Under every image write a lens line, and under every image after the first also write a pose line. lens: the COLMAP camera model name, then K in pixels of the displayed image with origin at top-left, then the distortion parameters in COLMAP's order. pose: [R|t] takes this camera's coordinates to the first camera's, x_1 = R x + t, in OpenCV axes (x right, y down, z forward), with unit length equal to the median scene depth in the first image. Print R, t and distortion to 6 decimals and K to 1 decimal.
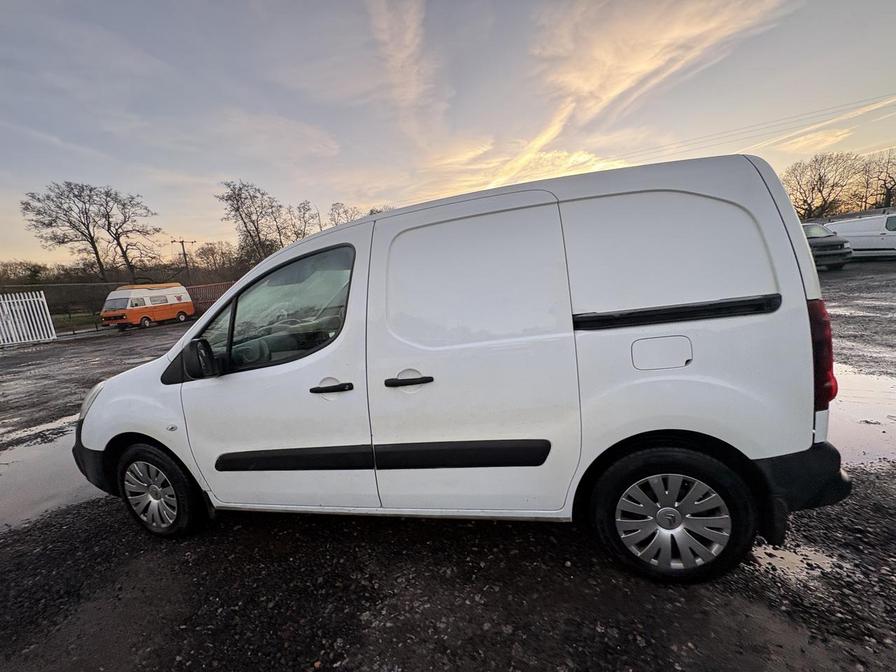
lens RADIAL K [[356.3, 0, 449.7], [0, 356.3, 334.3], [0, 0, 1]] dist [0.000292, -0.000248]
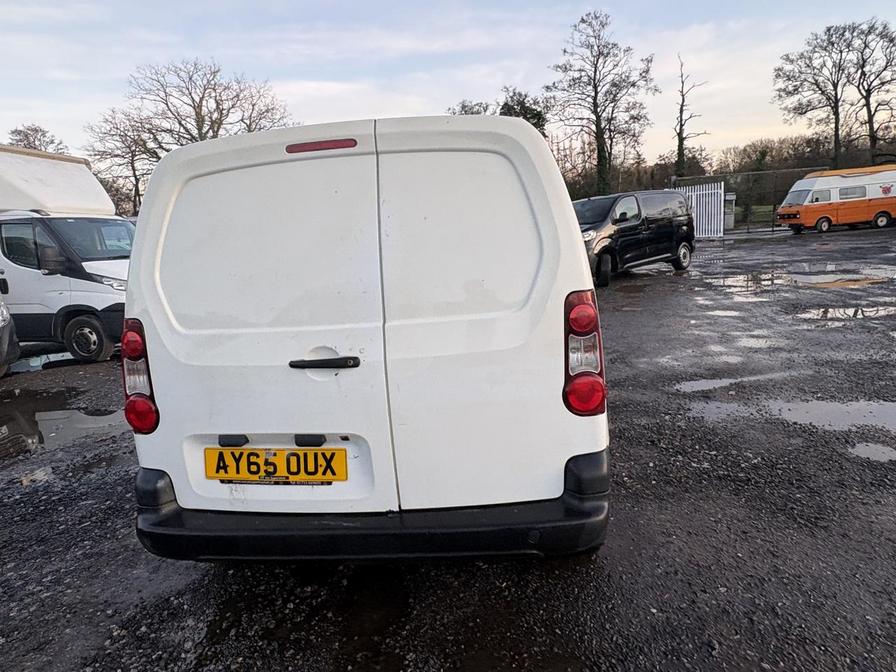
lens RADIAL K [[545.1, 0, 447.4], [0, 545.1, 334.3], [0, 0, 1]] dist [-0.002303, 0.005243]
pose [[0.131544, 0.269026, -0.954107, 0.071814], [-0.096333, 0.961385, 0.257797, -0.014646], [0.986618, 0.058001, 0.152381, 0.045336]]
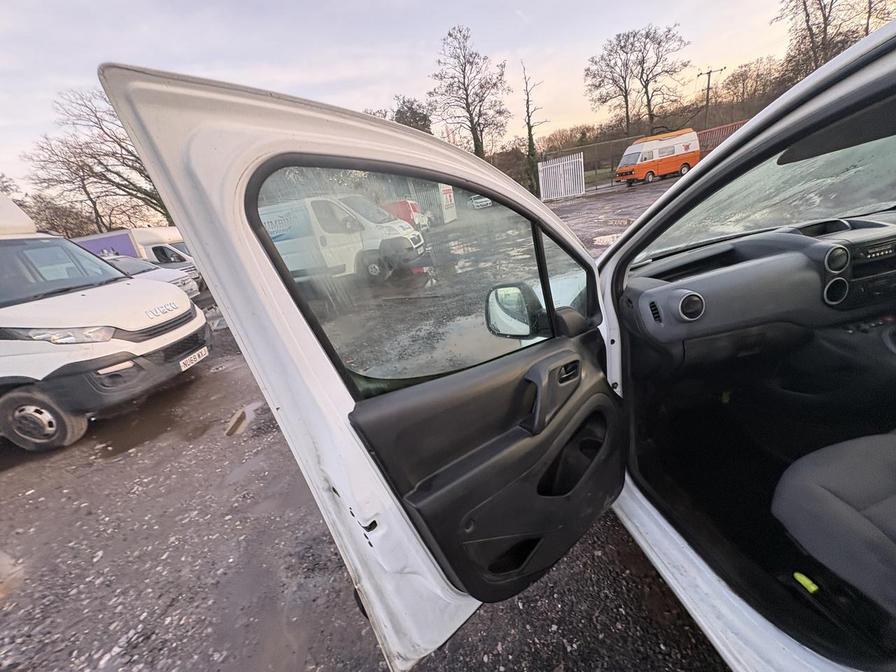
lens RADIAL K [[356.3, 0, 446.8], [0, 356.3, 336.7], [0, 0, 1]] dist [0.000292, -0.000248]
pose [[0.366352, 0.360926, -0.857624, -0.009529], [0.002024, 0.921393, 0.388627, -0.004899], [0.930474, -0.144110, 0.336824, 0.020322]]
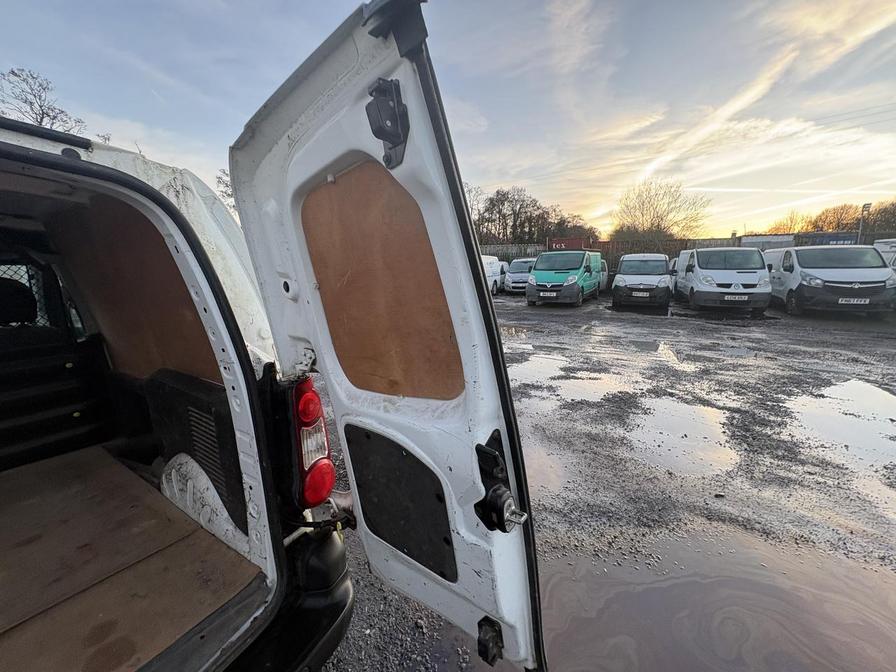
lens RADIAL K [[356.3, 0, 445.6], [0, 356.3, 343.0], [0, 0, 1]] dist [0.000292, -0.000248]
pose [[0.928792, 0.165543, -0.331575, 0.052167], [-0.142236, 0.985402, 0.093549, -0.014387], [0.342221, -0.039726, 0.938779, 0.042018]]
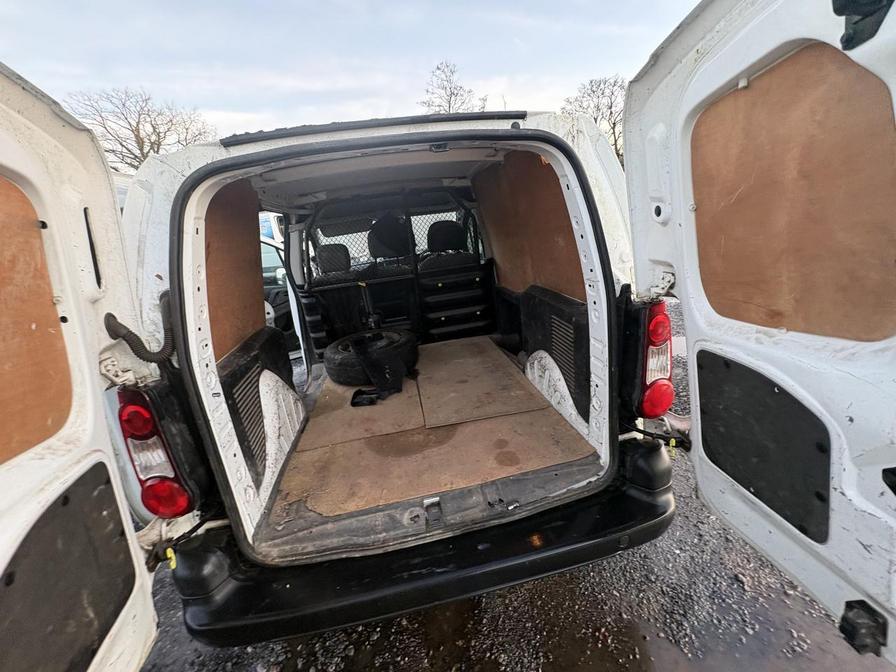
lens RADIAL K [[356.3, 0, 446.4], [0, 356.3, 338.9], [0, 0, 1]] dist [0.000292, -0.000248]
pose [[0.369750, 0.358636, -0.857126, 0.052870], [-0.067986, 0.930473, 0.359998, -0.014015], [0.926641, -0.074836, 0.368424, 0.037617]]
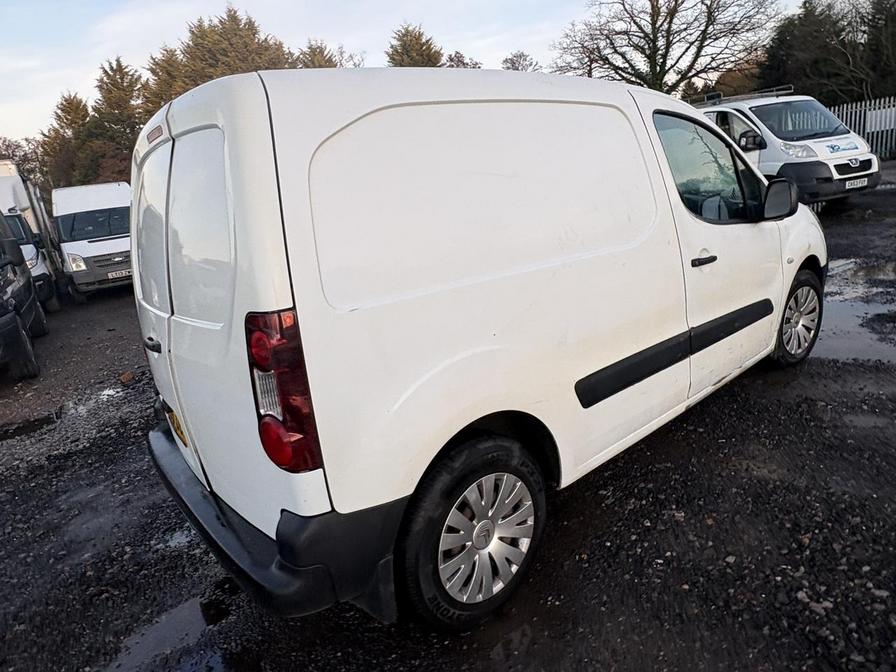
lens RADIAL K [[545.1, 0, 447.1], [0, 545.1, 326.7], [0, 0, 1]] dist [-0.002303, 0.005243]
pose [[-0.600363, 0.372836, -0.707501, 0.050966], [0.067517, 0.905149, 0.419698, -0.019115], [0.796872, 0.204203, -0.568591, 0.084245]]
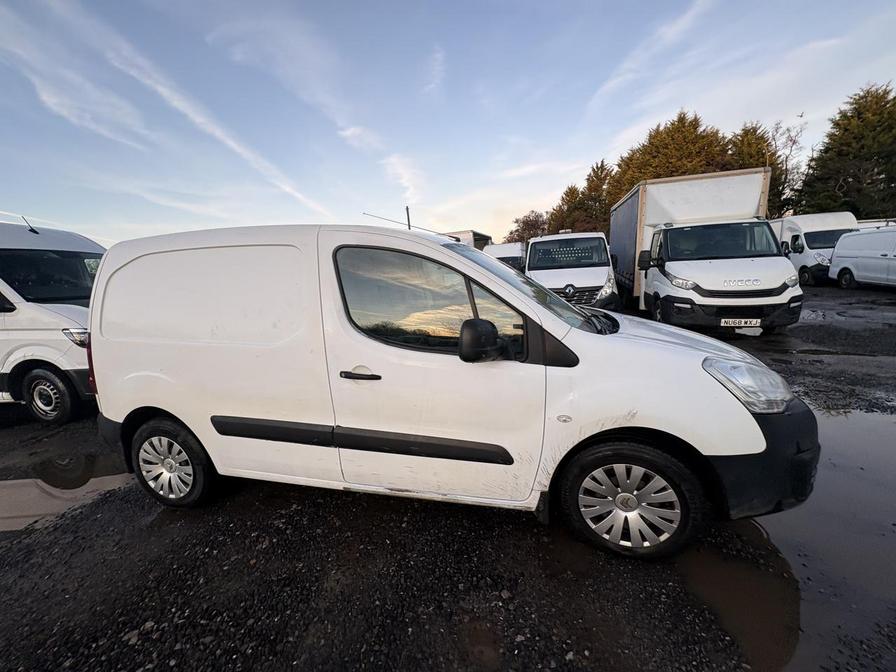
lens RADIAL K [[356.3, 0, 446.6], [0, 356.3, 330.6], [0, 0, 1]] dist [0.000292, -0.000248]
pose [[-0.986492, 0.154246, 0.055160, -0.016558], [0.163772, 0.936109, 0.311255, -0.016485], [-0.003626, 0.316084, -0.948724, 0.108792]]
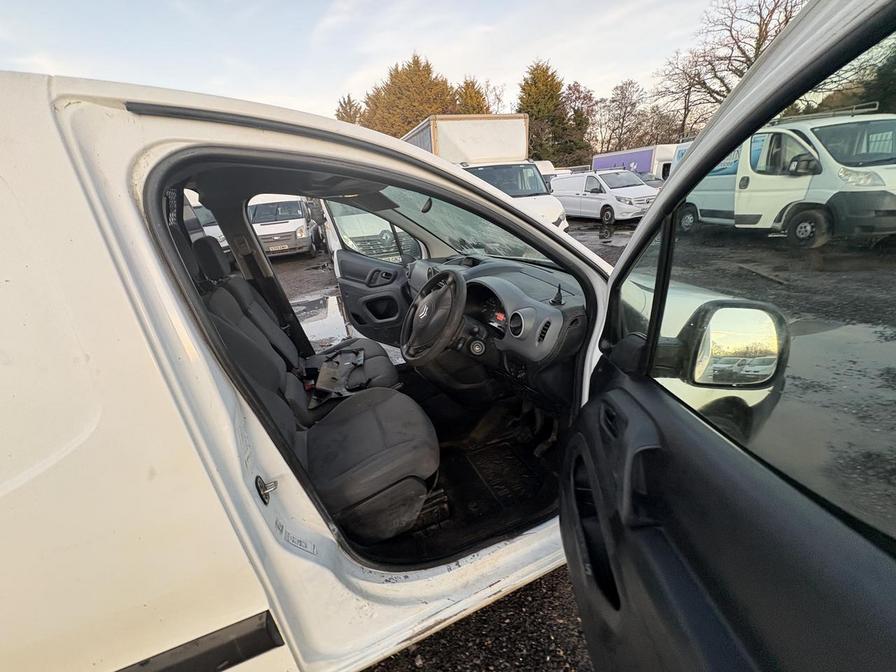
lens RADIAL K [[356.3, 0, 448.2], [0, 356.3, 333.7], [0, 0, 1]] dist [0.000292, -0.000248]
pose [[-0.808078, 0.364745, -0.462569, -0.003552], [0.083698, 0.848372, 0.522743, -0.015034], [0.583099, 0.383701, -0.716079, 0.085274]]
